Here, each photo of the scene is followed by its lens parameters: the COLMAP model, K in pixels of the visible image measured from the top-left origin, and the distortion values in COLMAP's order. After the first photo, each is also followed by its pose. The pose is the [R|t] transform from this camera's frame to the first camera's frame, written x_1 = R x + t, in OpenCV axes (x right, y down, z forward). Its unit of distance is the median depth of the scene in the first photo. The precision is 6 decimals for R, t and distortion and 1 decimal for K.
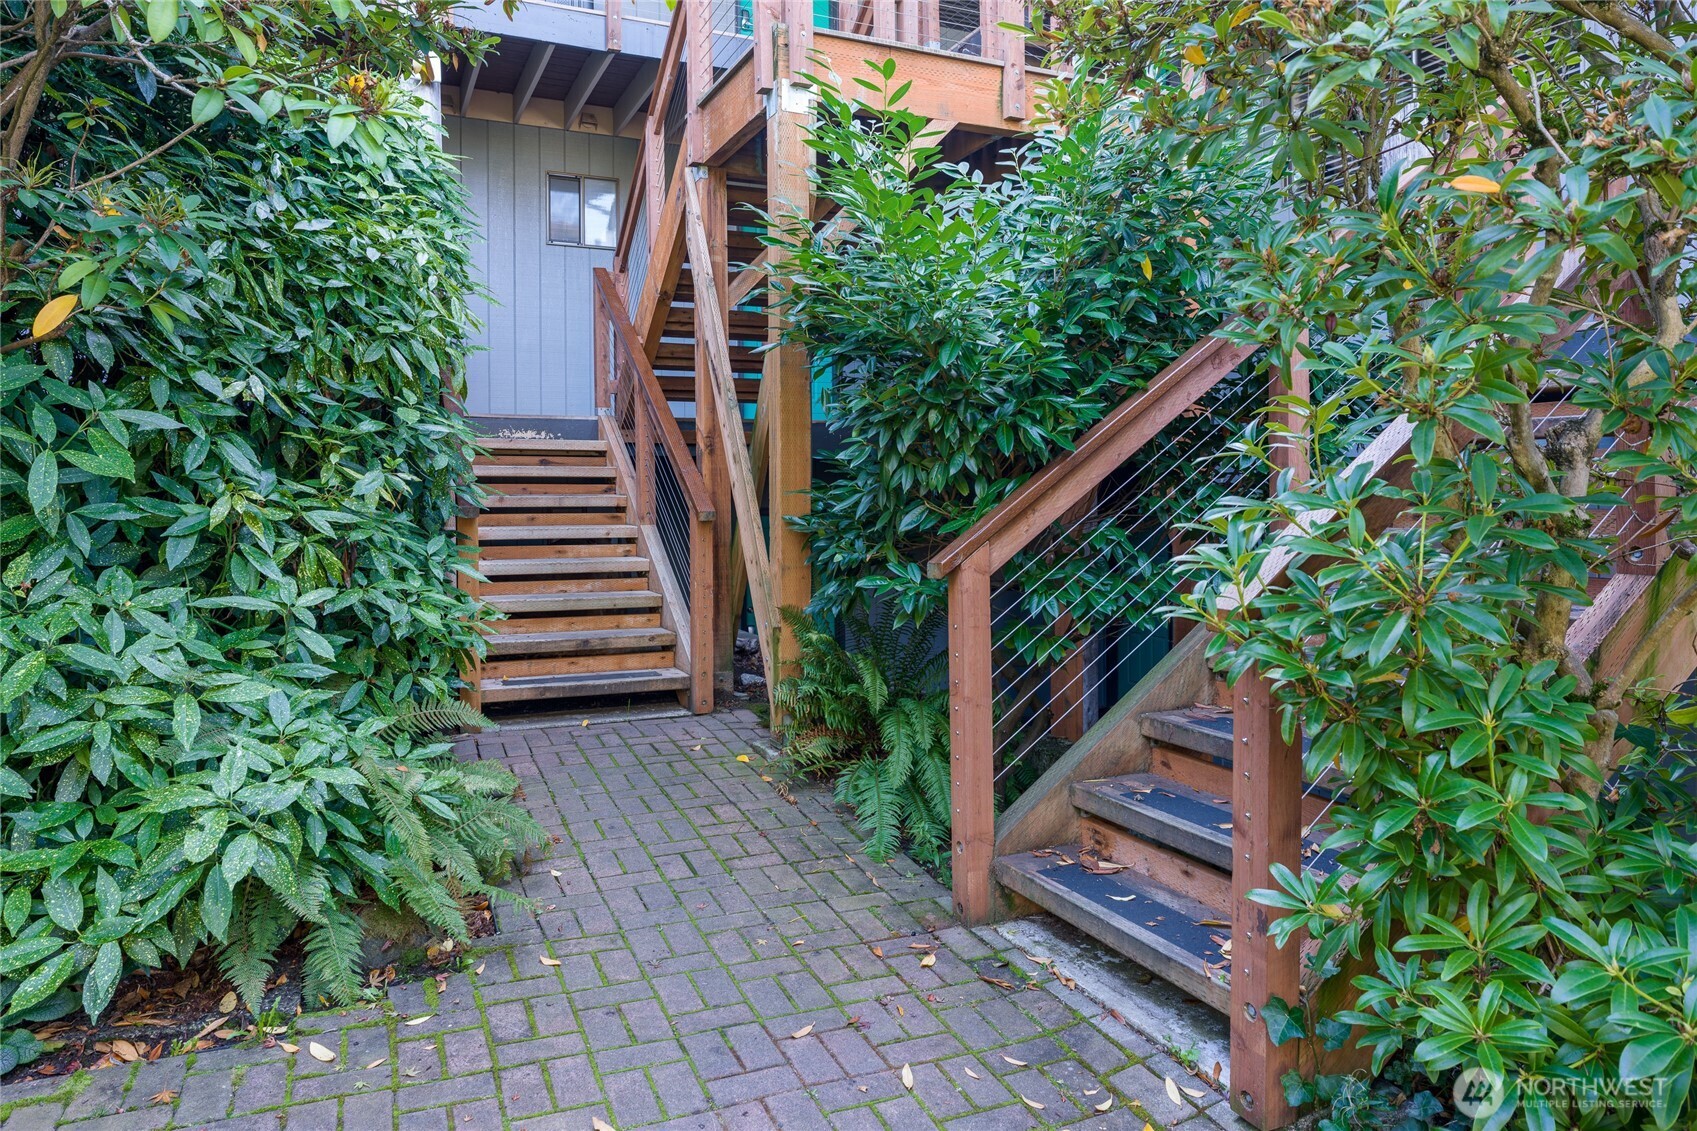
lens RADIAL K [[1107.3, 0, 851.9], [0, 1107.3, 482.1], [0, 0, 1]] dist [0.001680, -0.000986]
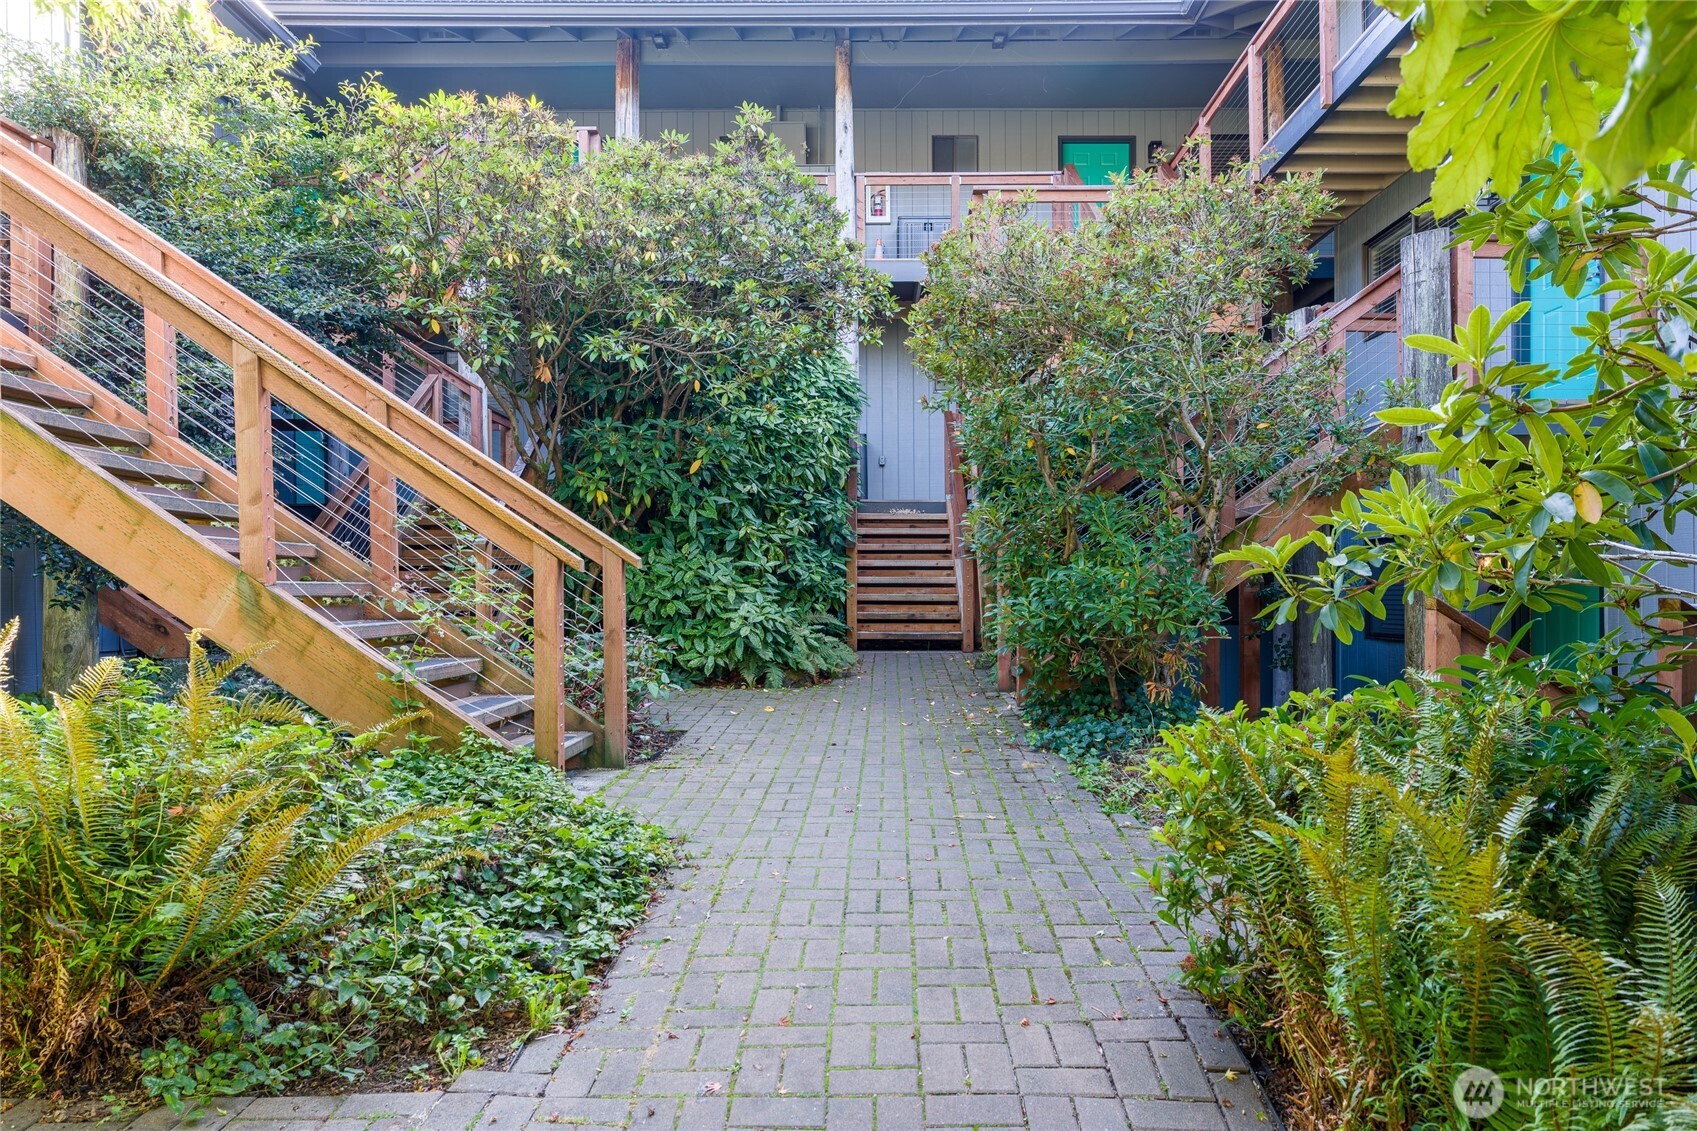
lens RADIAL K [[1107.3, 0, 844.5], [0, 1107.3, 577.5], [0, 0, 1]] dist [0.001680, -0.000986]
pose [[0.900092, -0.000512, -0.435699, 0.838216], [0.000938, 0.999999, 0.000762, 0.131884], [0.435699, -0.001095, 0.900092, -1.338653]]
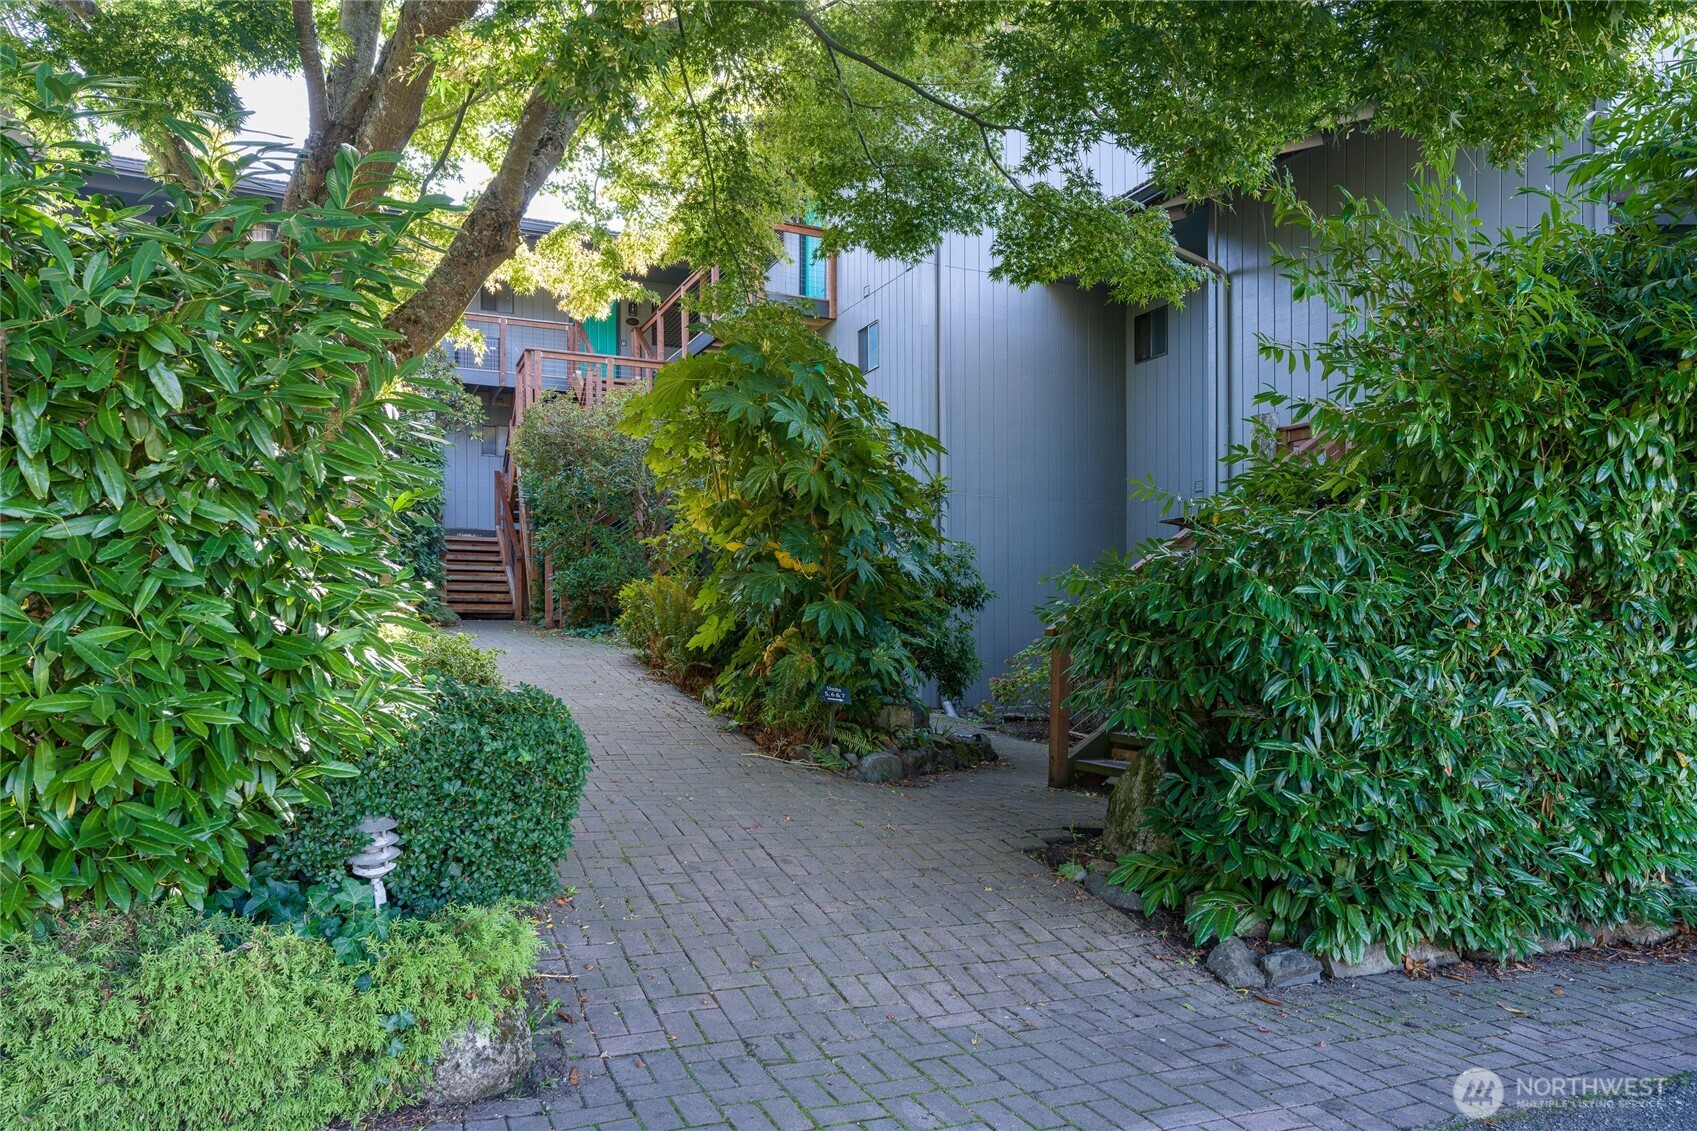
lens RADIAL K [[1107.3, 0, 847.0], [0, 1107.3, 579.1], [0, 0, 1]] dist [0.001680, -0.000986]
pose [[0.999985, 0.000247, 0.005543, 1.298317], [-0.000055, 0.999405, -0.034502, 0.333560], [-0.005548, 0.034501, 0.999389, -3.567004]]
